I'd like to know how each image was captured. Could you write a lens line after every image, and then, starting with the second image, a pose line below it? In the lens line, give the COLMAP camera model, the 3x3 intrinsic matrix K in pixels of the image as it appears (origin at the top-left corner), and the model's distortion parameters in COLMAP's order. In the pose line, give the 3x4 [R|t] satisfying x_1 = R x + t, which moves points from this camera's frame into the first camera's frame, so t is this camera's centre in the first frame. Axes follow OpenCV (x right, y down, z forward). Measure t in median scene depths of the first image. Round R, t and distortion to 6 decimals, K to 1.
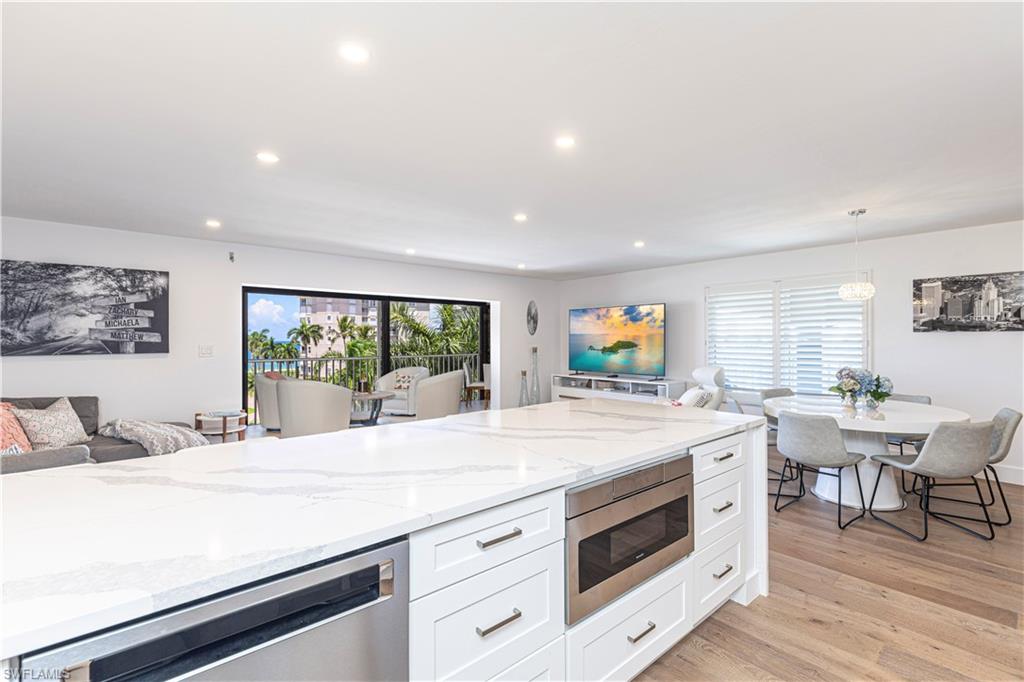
lens RADIAL K [[460.1, 0, 511.9], [0, 460.1, 340.5], [0, 0, 1]] dist [-0.000835, -0.000050]
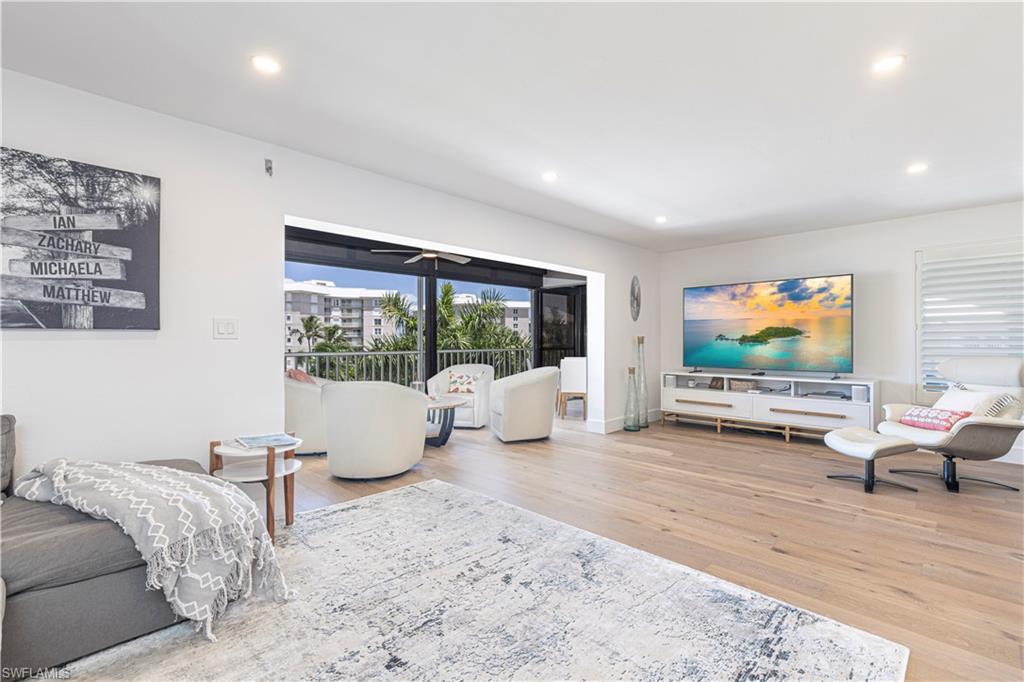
lens RADIAL K [[460.1, 0, 513.3], [0, 460.1, 341.4], [0, 0, 1]] dist [-0.000835, -0.000050]
pose [[0.996559, 0.000986, 0.082883, -0.369729], [-0.000736, 0.999995, -0.003046, 0.040466], [-0.082886, 0.002975, 0.996555, 0.420767]]
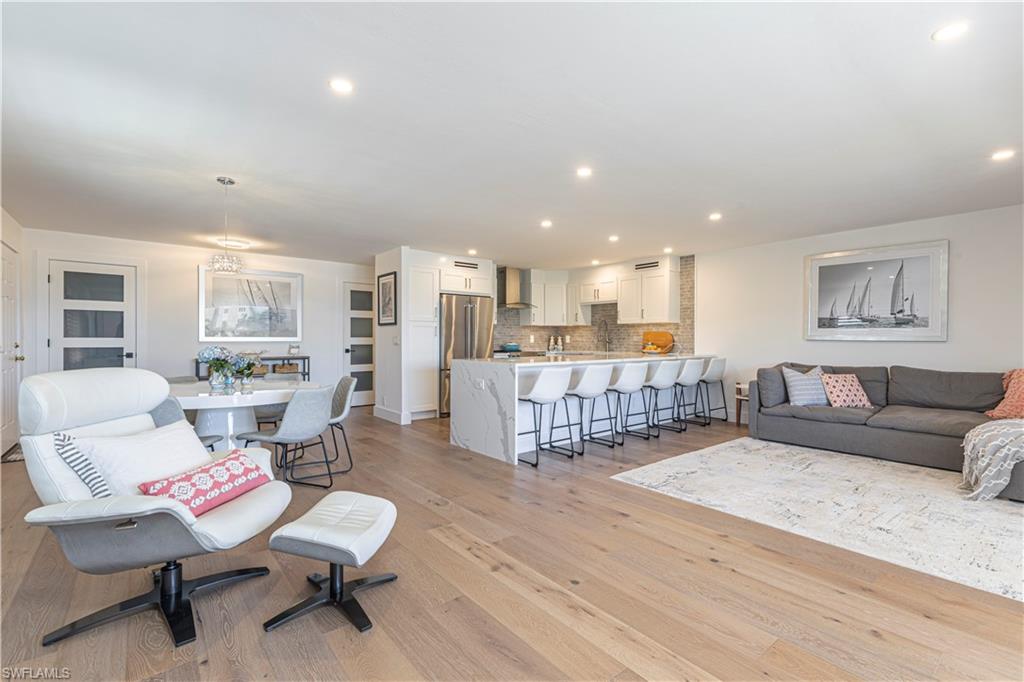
lens RADIAL K [[460.1, 0, 511.7], [0, 460.1, 339.7], [0, 0, 1]] dist [-0.000835, -0.000050]
pose [[-0.999677, 0.001527, 0.025374, 0.127536], [0.001707, 0.999974, 0.007058, 0.033237], [-0.025362, 0.007099, -0.999653, 1.580976]]
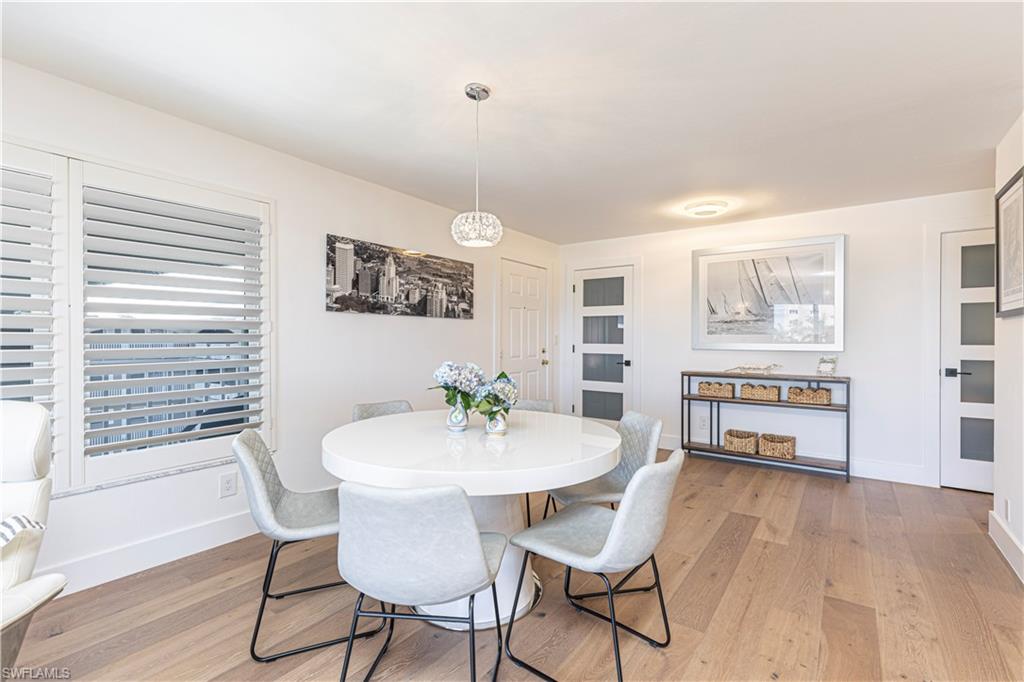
lens RADIAL K [[460.1, 0, 513.8], [0, 460.1, 340.7], [0, 0, 1]] dist [-0.000835, -0.000050]
pose [[-0.236239, 0.001056, 0.971695, 0.154016], [0.001670, 0.999998, -0.000680, 0.027121], [-0.971694, 0.001462, -0.236240, 0.924604]]
